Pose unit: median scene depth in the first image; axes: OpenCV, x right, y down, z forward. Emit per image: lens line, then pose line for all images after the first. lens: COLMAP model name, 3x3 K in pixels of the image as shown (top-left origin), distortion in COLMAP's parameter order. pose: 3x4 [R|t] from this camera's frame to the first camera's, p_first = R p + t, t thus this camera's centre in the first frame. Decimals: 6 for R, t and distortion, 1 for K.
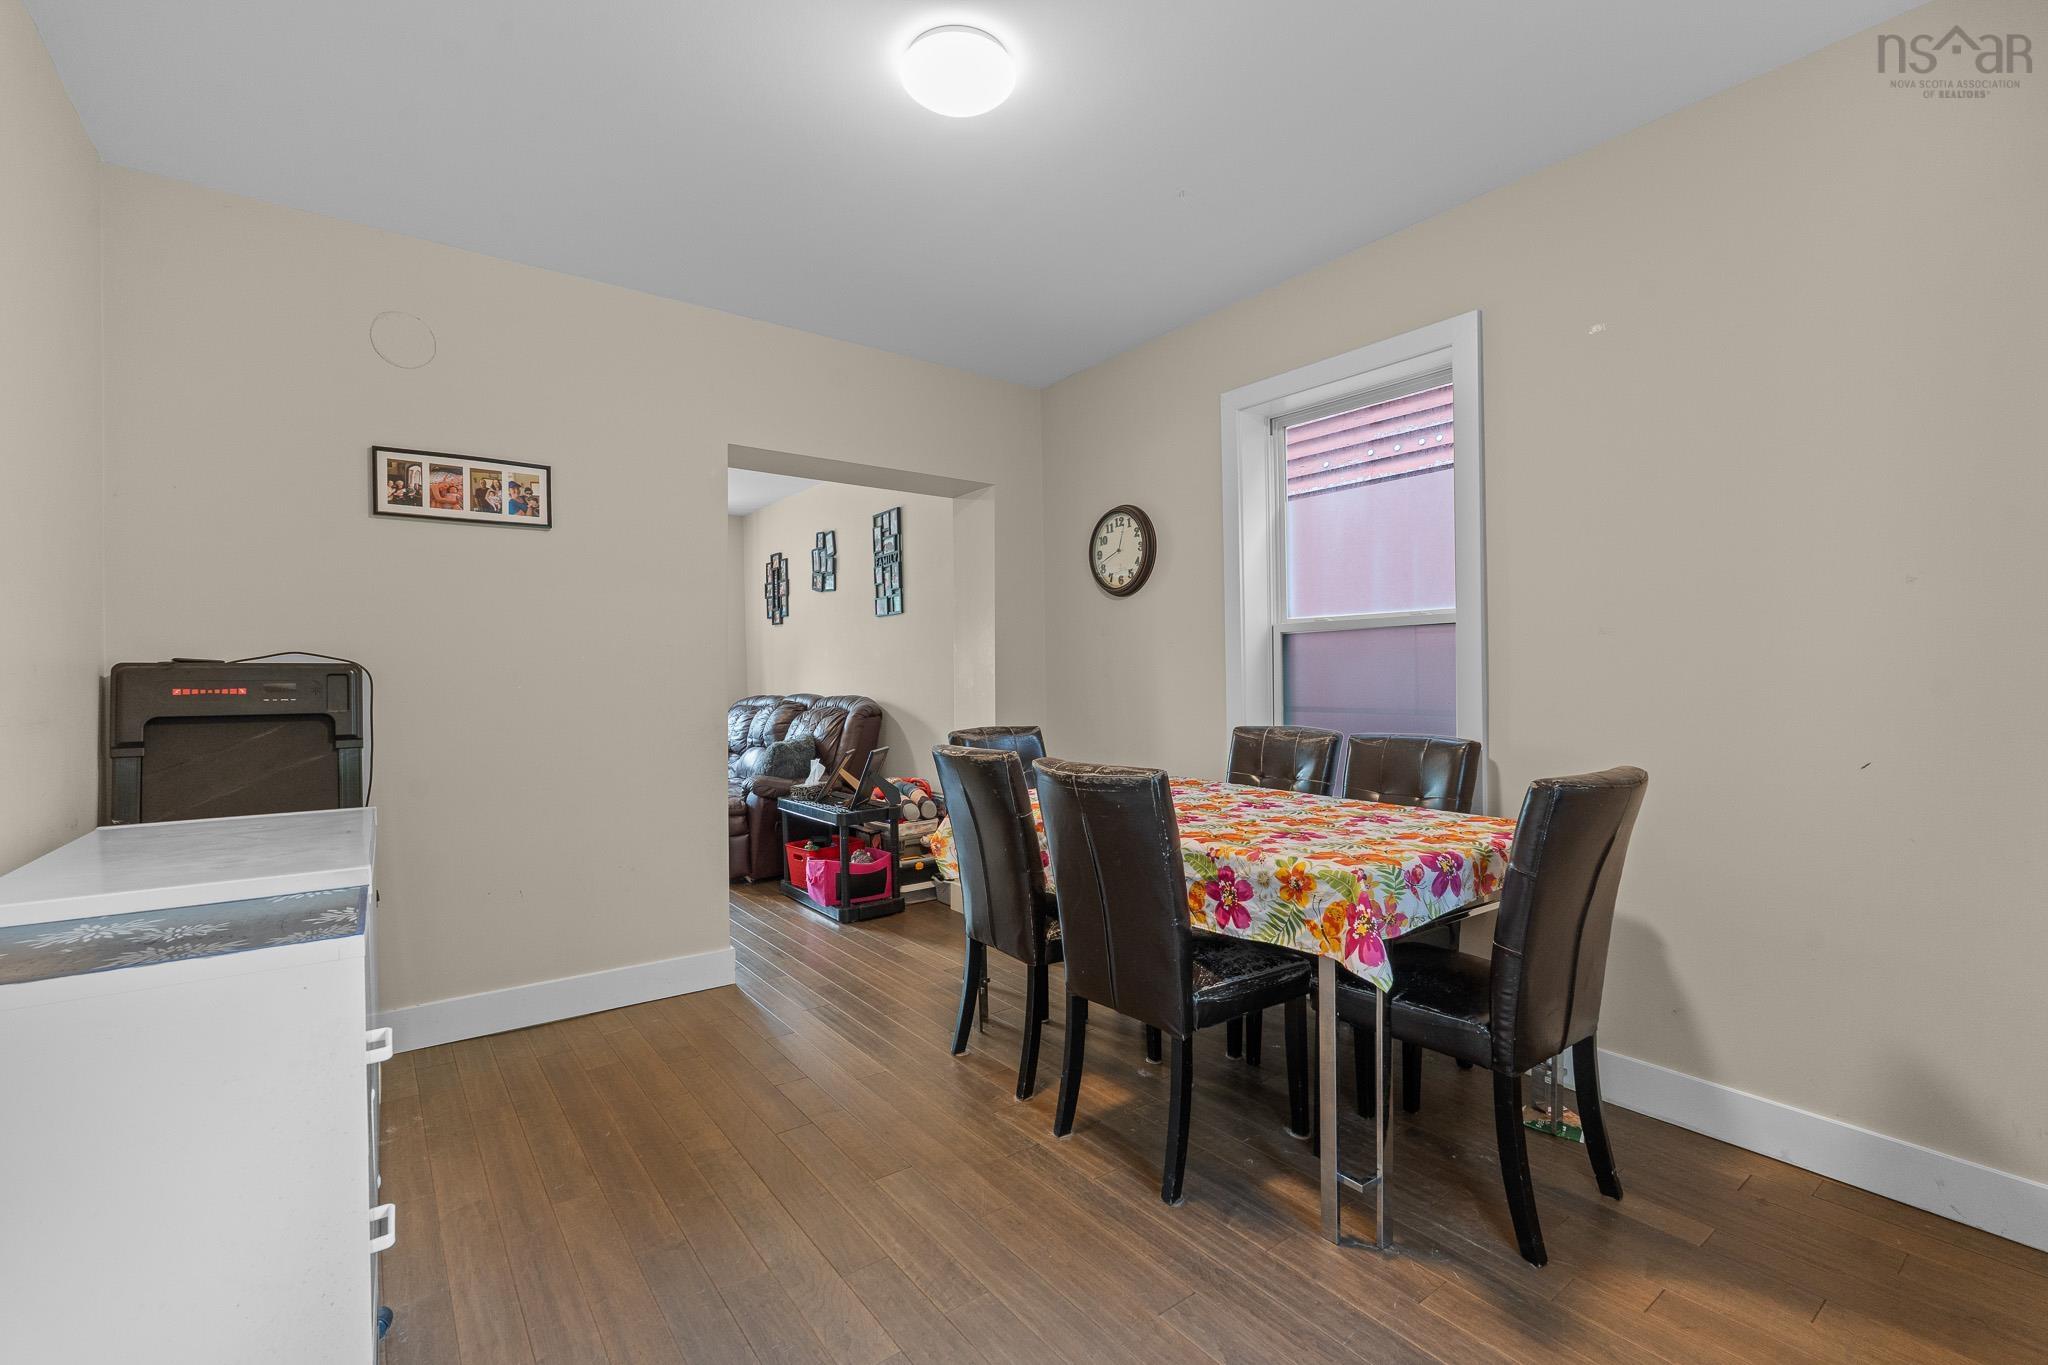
lens RADIAL K [[890.5, 0, 1020.3], [0, 890.5, 681.0], [0, 0, 1]] dist [0.000784, 0.000165]
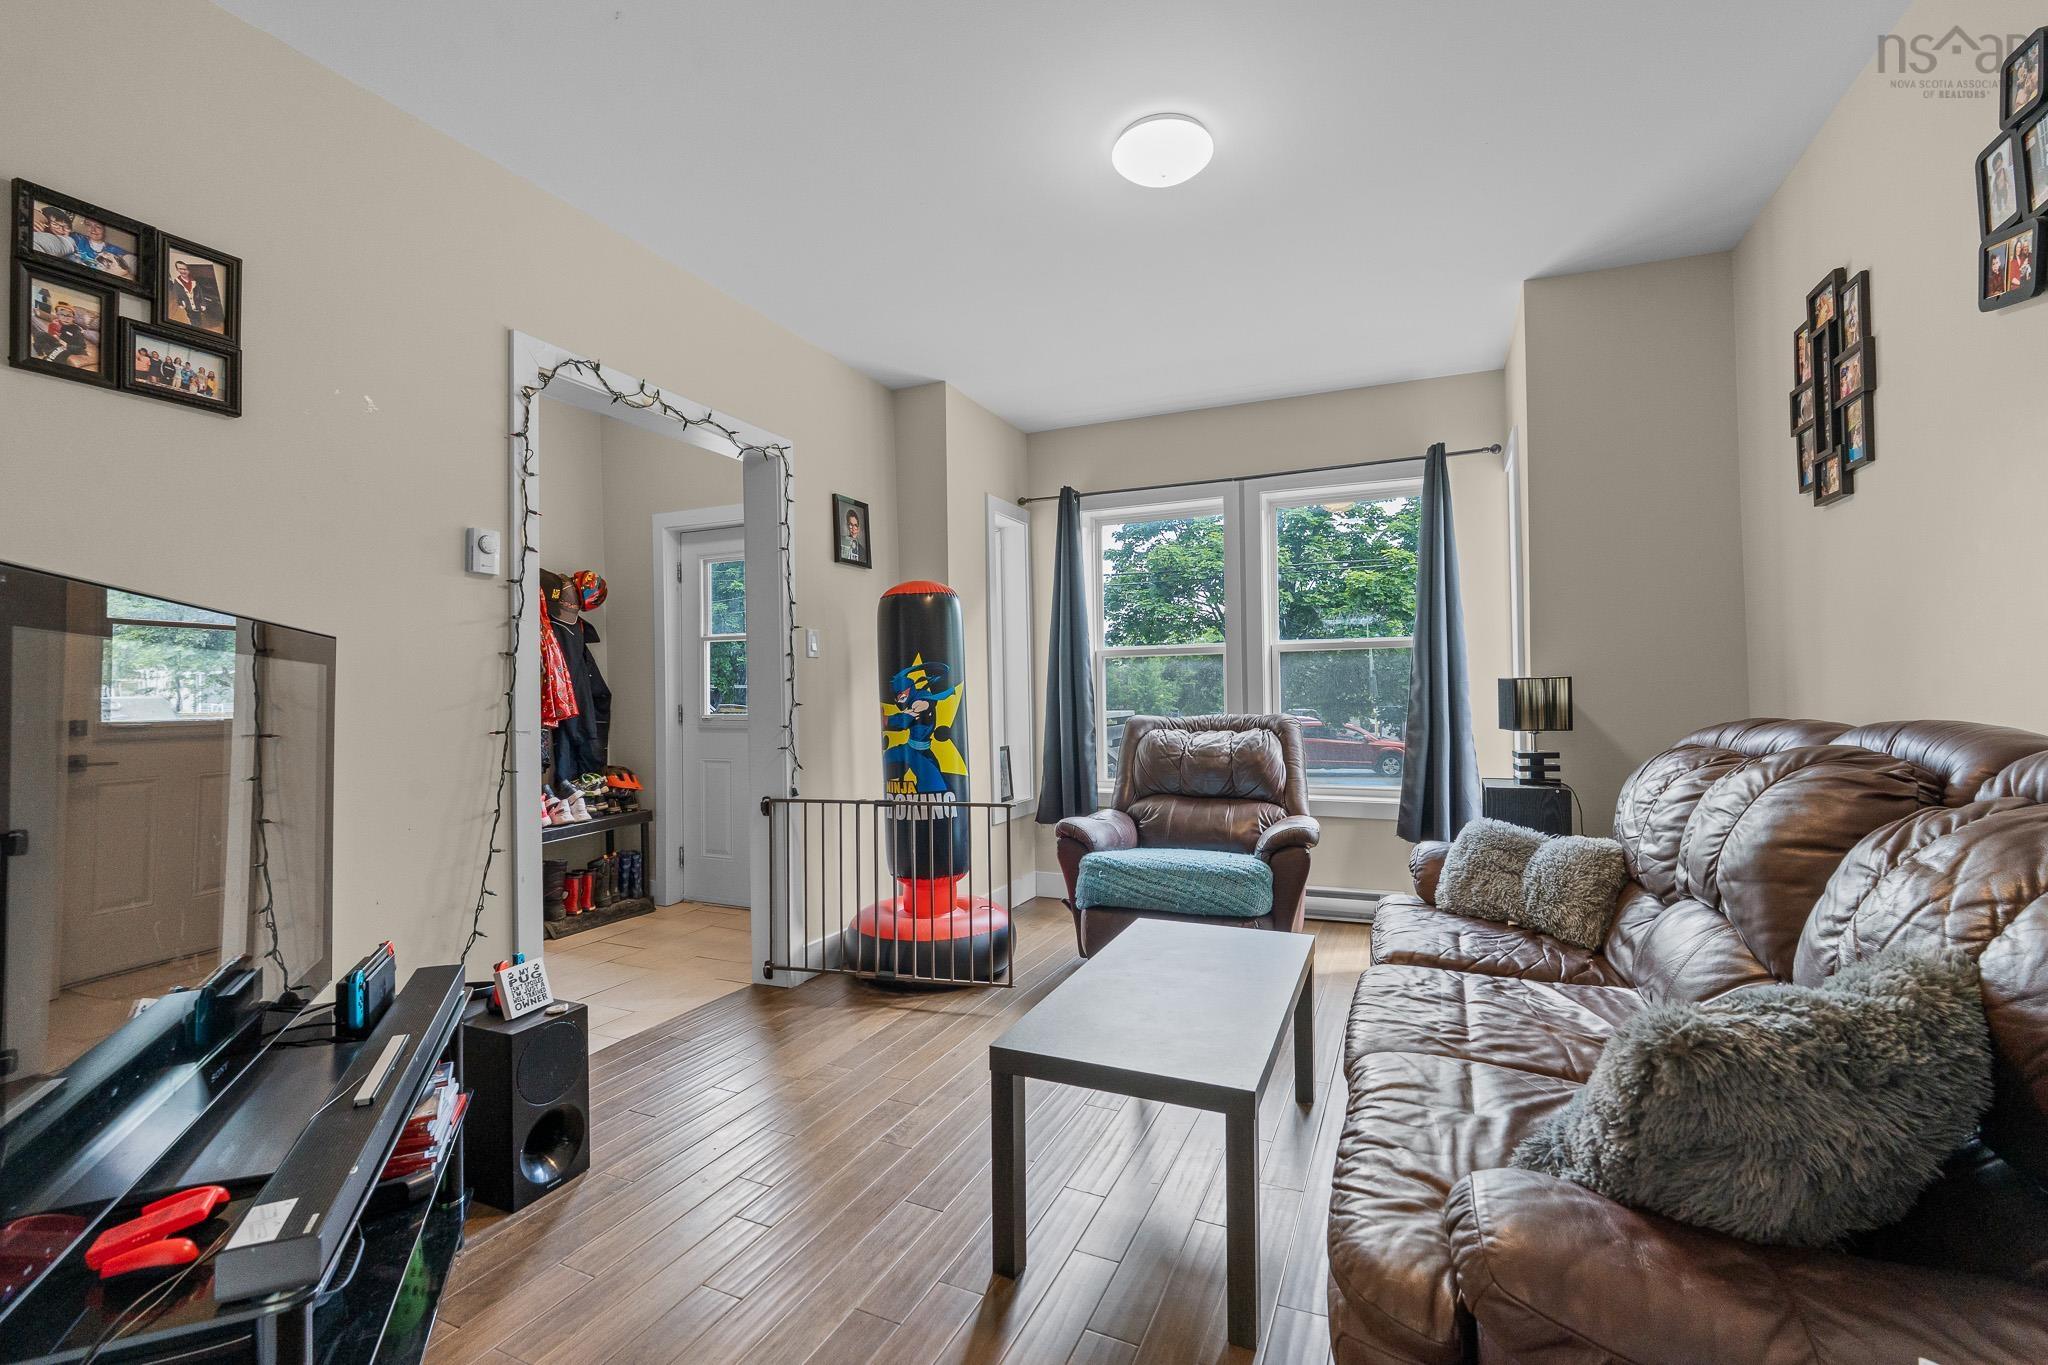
lens RADIAL K [[890.5, 0, 1017.2], [0, 890.5, 674.8], [0, 0, 1]] dist [0.000784, 0.000165]
pose [[0.481213, -0.006880, -0.876577, -0.143398], [0.004033, 0.999976, -0.005635, 0.001350], [0.876595, -0.000824, 0.481229, 0.634713]]
